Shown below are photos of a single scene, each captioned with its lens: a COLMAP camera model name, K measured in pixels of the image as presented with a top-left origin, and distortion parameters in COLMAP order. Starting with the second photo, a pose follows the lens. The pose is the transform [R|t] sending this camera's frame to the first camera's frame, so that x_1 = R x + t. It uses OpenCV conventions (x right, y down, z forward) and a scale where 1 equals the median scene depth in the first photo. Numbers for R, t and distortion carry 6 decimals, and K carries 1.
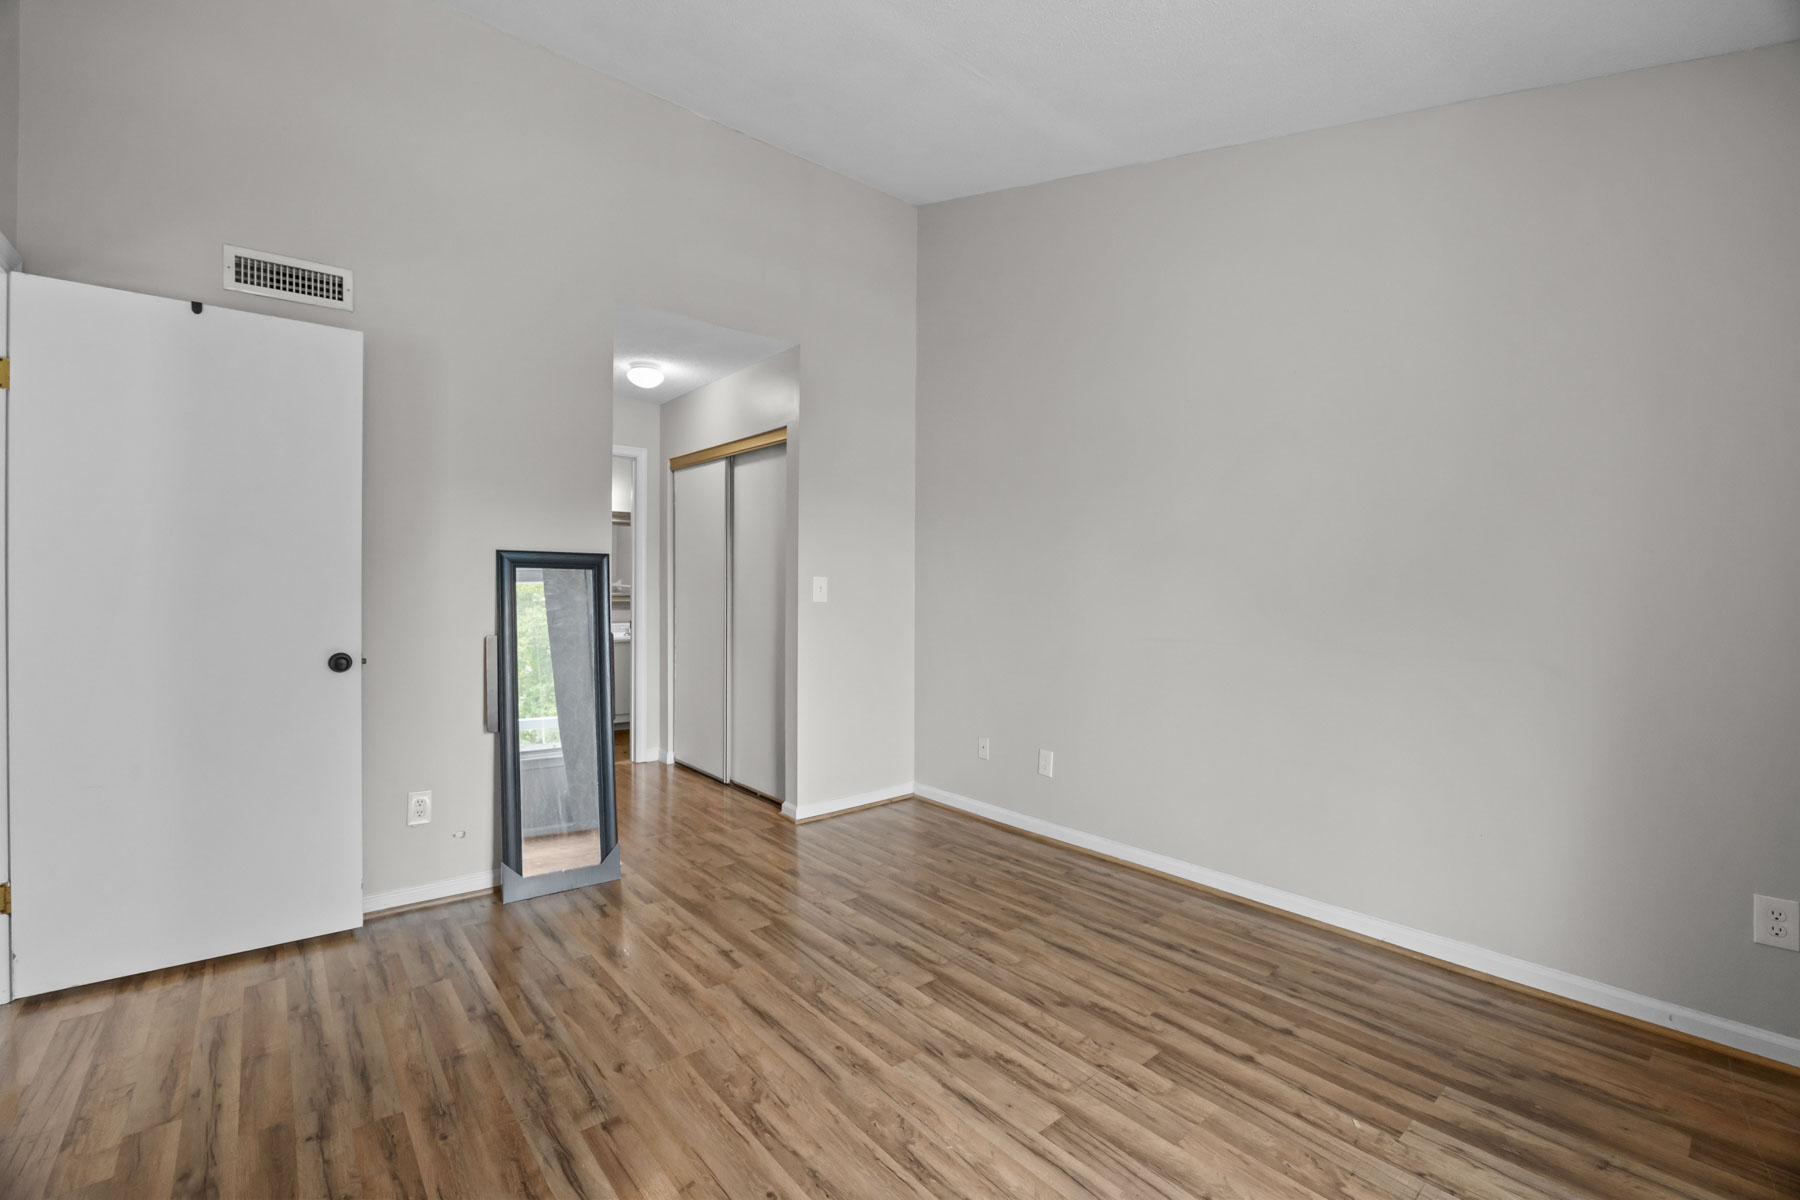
lens RADIAL K [[765.2, 0, 910.8], [0, 765.2, 599.3], [0, 0, 1]] dist [-0.018188, 0.001367]
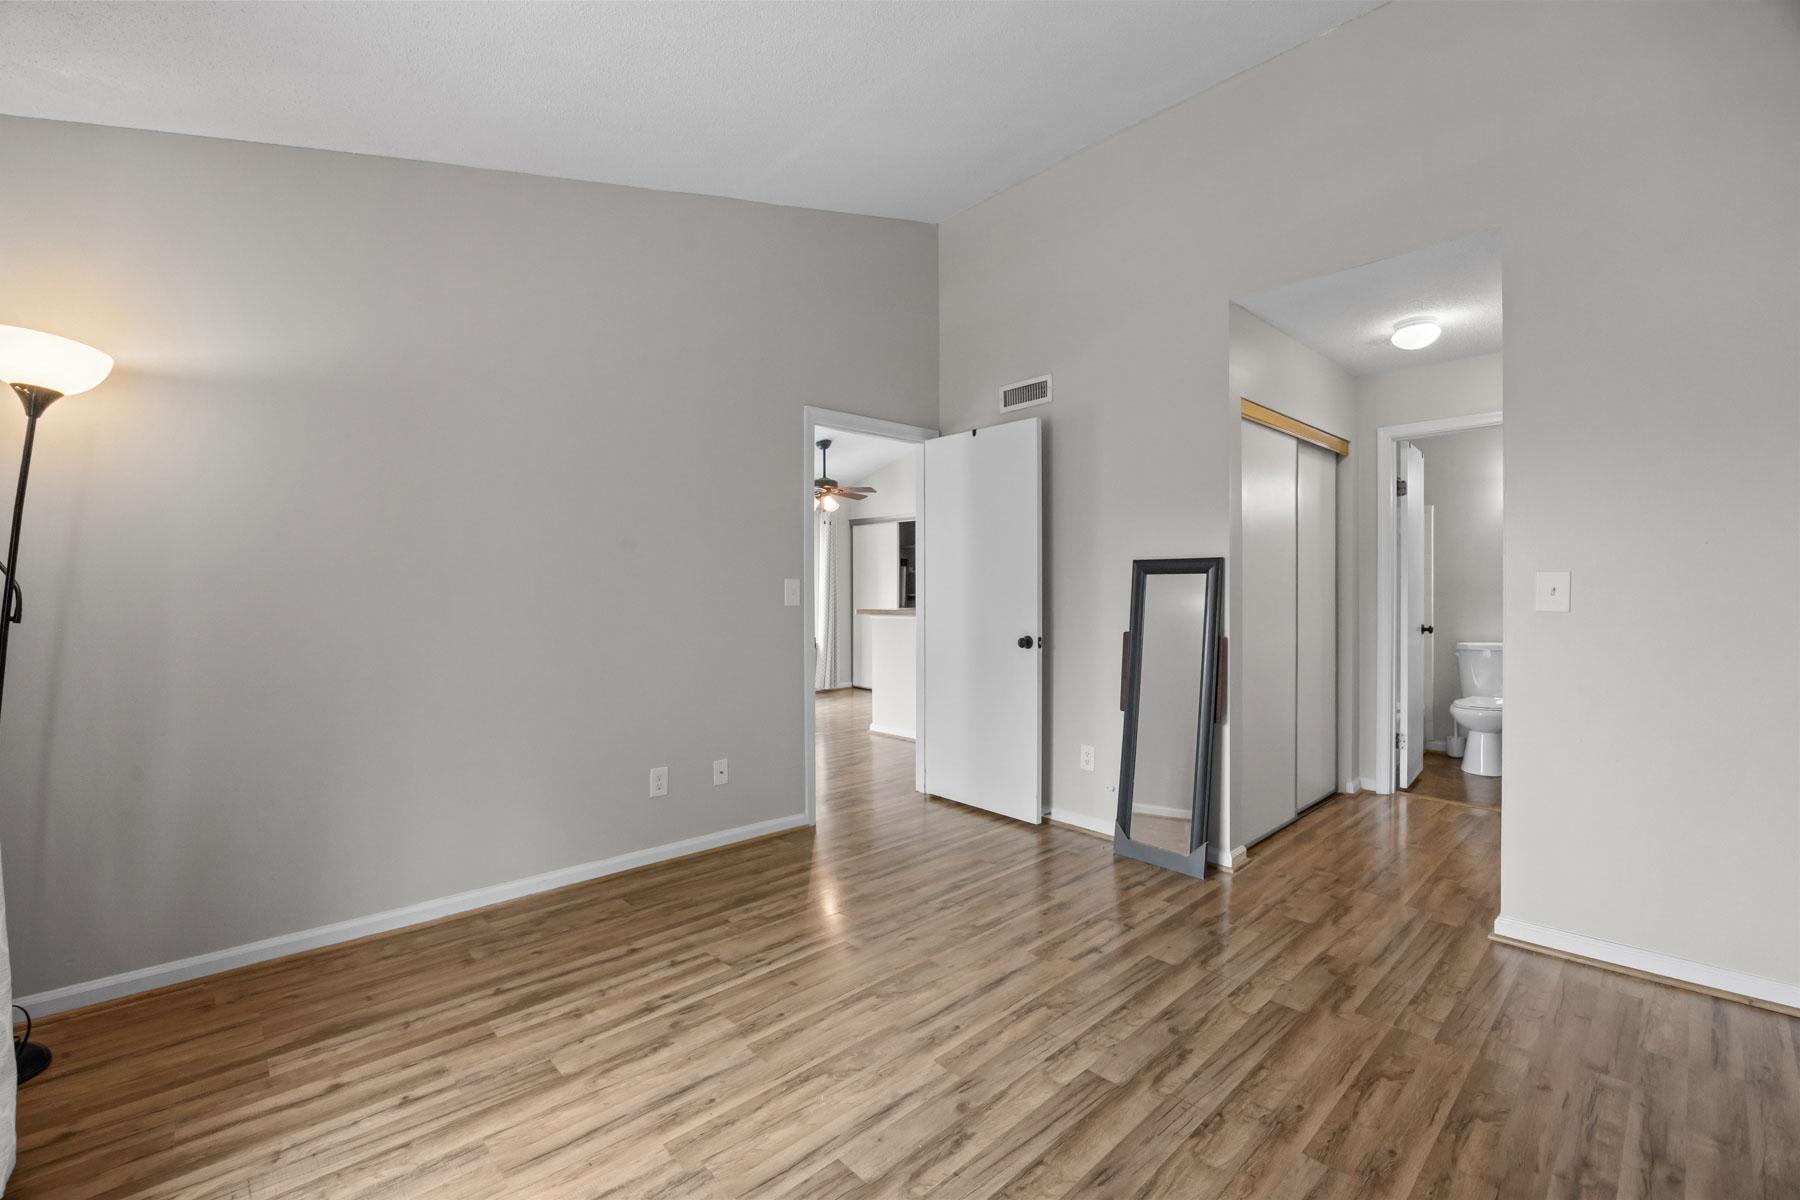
lens RADIAL K [[765.2, 0, 905.5], [0, 765.2, 595.1], [0, 0, 1]] dist [-0.018188, 0.001367]
pose [[0.050662, 0.001498, -0.998715, 0.927563], [-0.010168, 0.999948, 0.000984, -0.010115], [0.998664, 0.010105, 0.050675, 0.844647]]
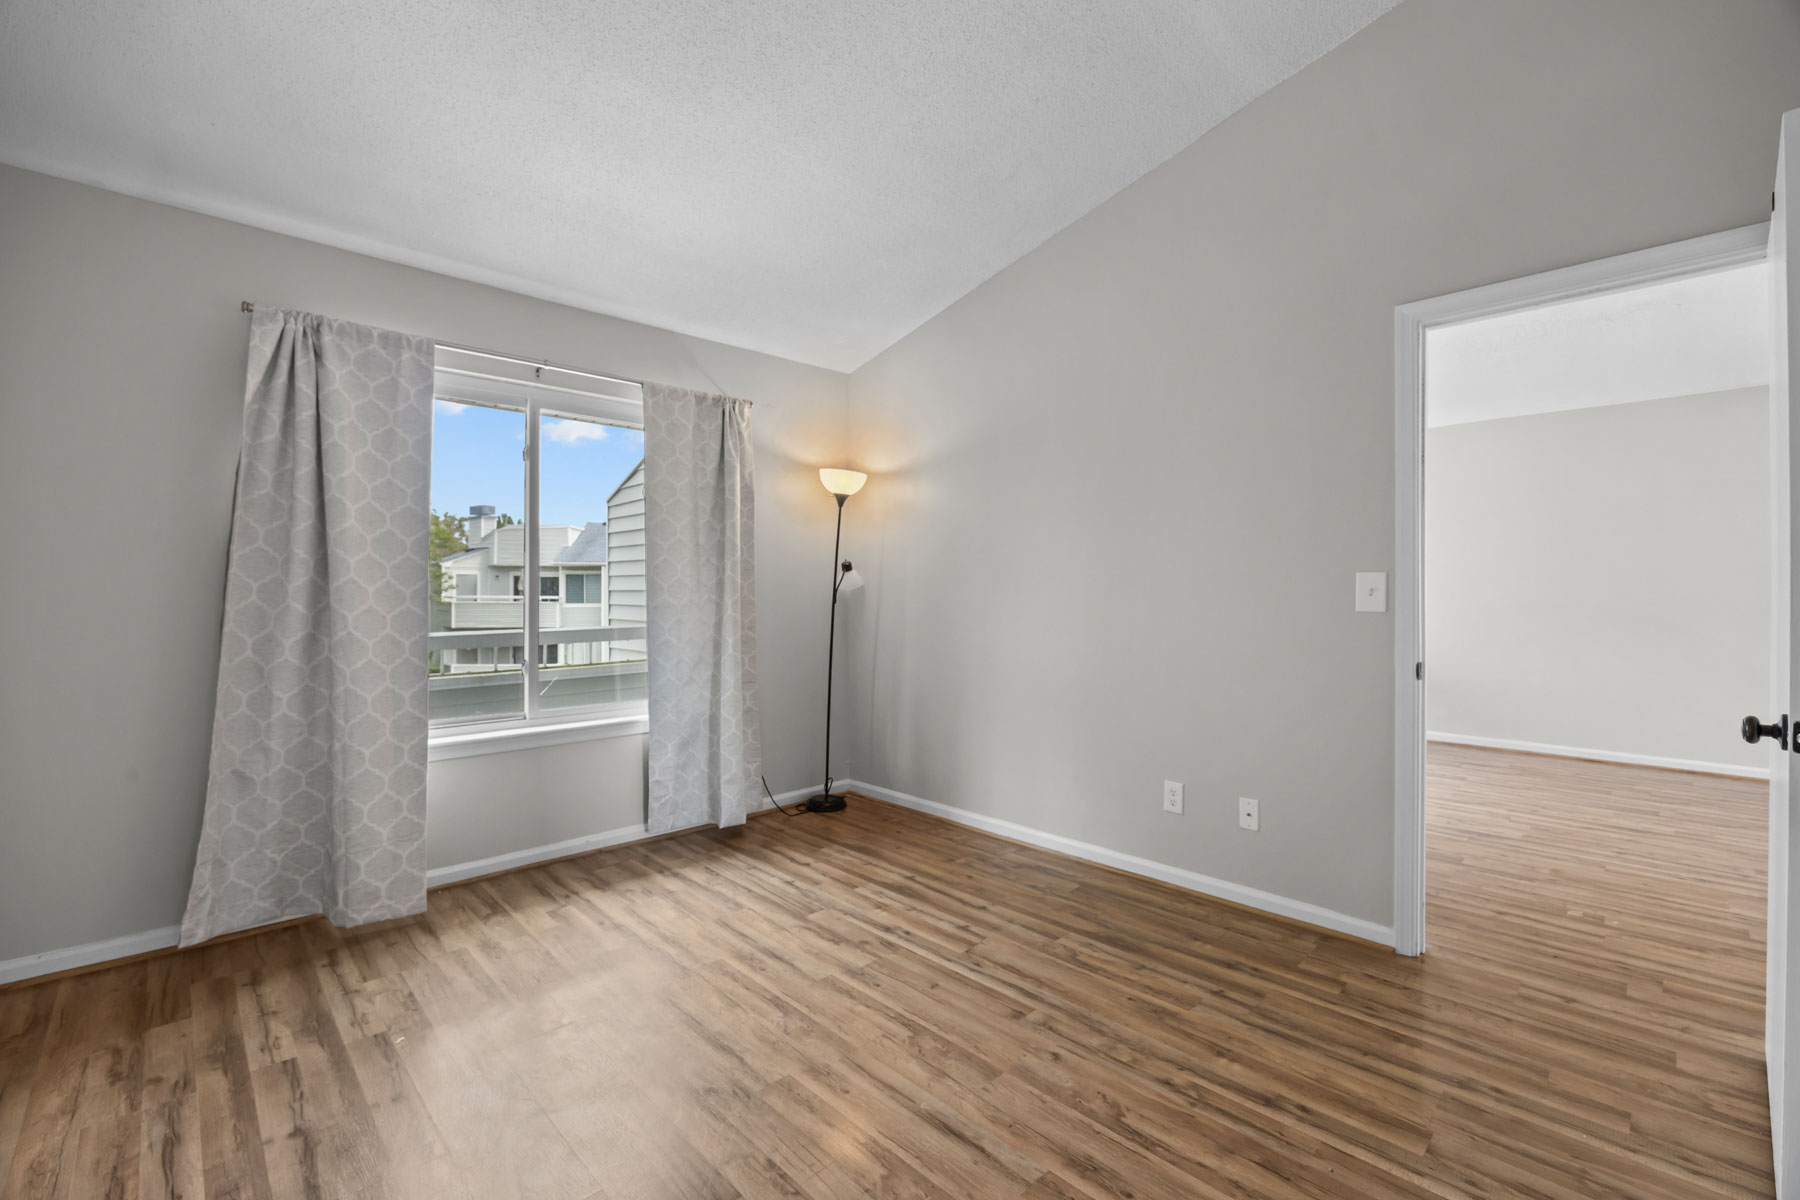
lens RADIAL K [[765.2, 0, 907.2], [0, 765.2, 592.2], [0, 0, 1]] dist [-0.018188, 0.001367]
pose [[-0.997747, -0.004332, -0.066956, -0.101539], [-0.005347, 0.999873, 0.014991, -0.025509], [0.066882, 0.015316, -0.997643, 1.854680]]
